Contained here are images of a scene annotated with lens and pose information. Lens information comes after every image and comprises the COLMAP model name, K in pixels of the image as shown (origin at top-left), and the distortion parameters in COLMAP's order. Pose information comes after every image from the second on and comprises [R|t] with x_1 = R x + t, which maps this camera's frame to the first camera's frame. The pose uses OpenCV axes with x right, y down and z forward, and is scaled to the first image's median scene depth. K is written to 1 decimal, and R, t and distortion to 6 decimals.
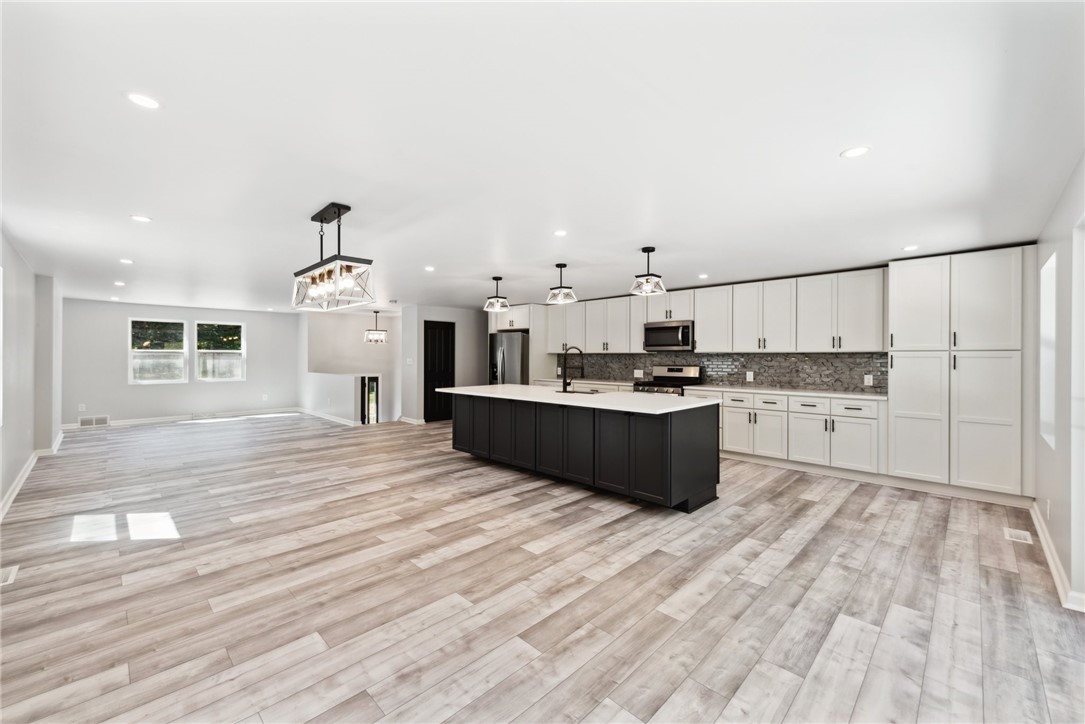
lens RADIAL K [[439.2, 0, 537.1], [0, 439.2, 356.2], [0, 0, 1]] dist [0.014207, -0.002824]
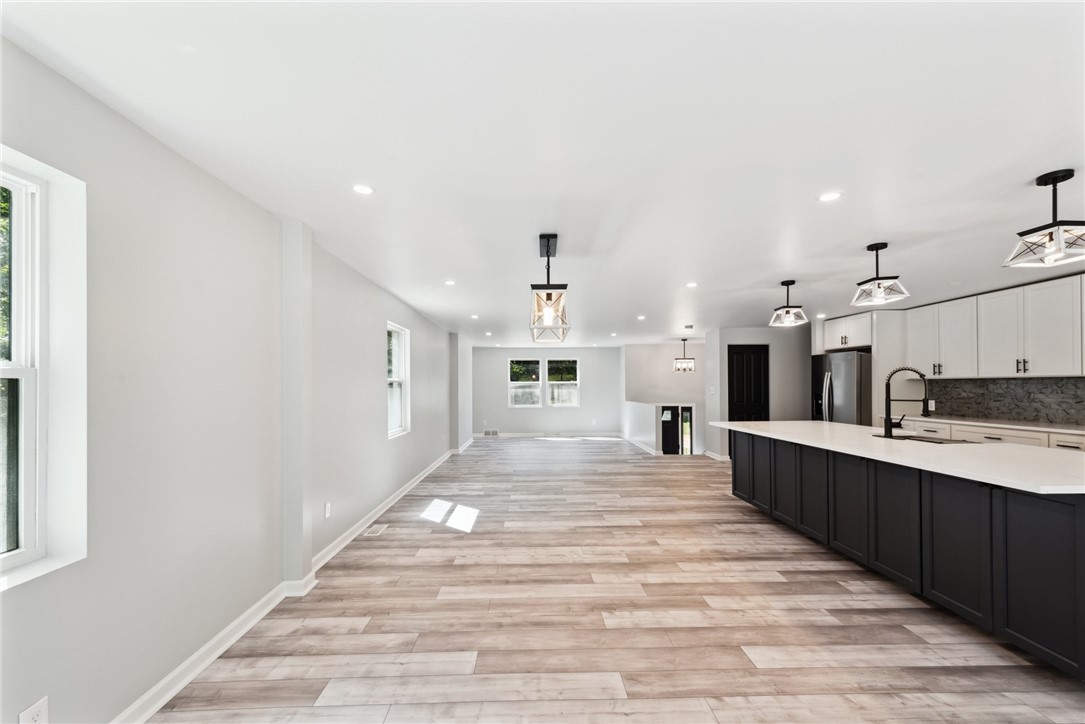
lens RADIAL K [[439.2, 0, 535.9], [0, 439.2, 385.4], [0, 0, 1]] dist [0.014207, -0.002824]
pose [[0.724284, -0.007766, -0.689458, 0.153490], [0.006825, 0.999968, -0.004094, 0.003568], [0.689468, -0.001740, 0.724314, 0.170054]]
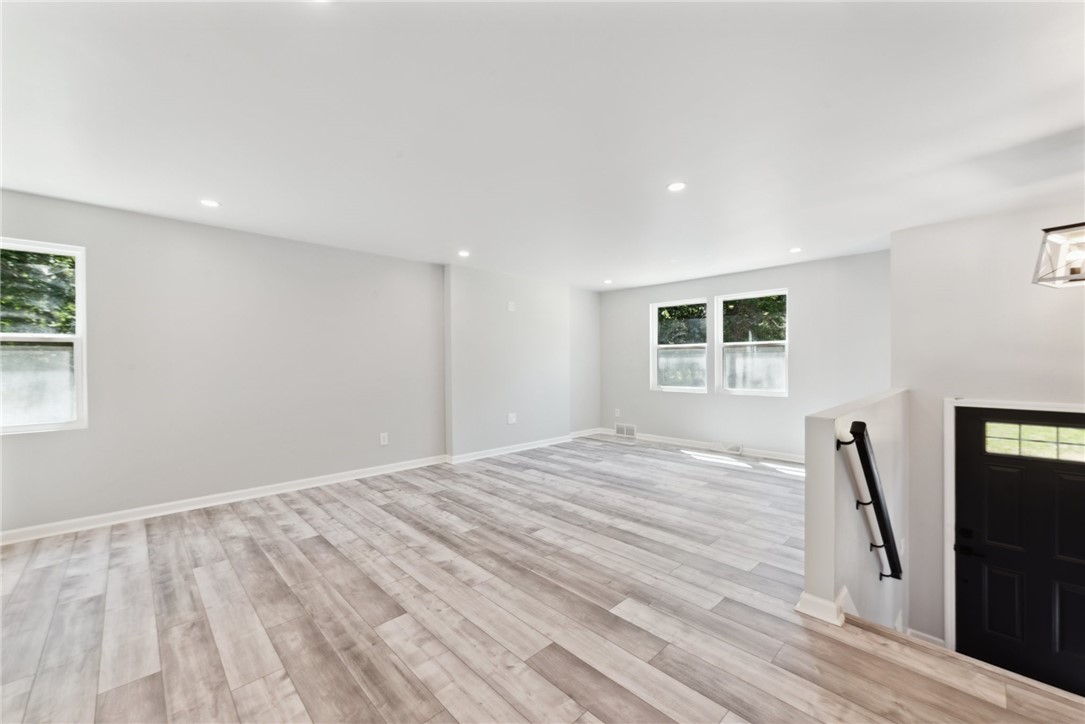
lens RADIAL K [[439.2, 0, 535.5], [0, 439.2, 361.5], [0, 0, 1]] dist [0.014207, -0.002824]
pose [[-0.020558, 0.005358, -0.999774, -0.296233], [0.010332, 0.999933, 0.005146, 0.014986], [0.999735, -0.010224, -0.020612, 1.727962]]
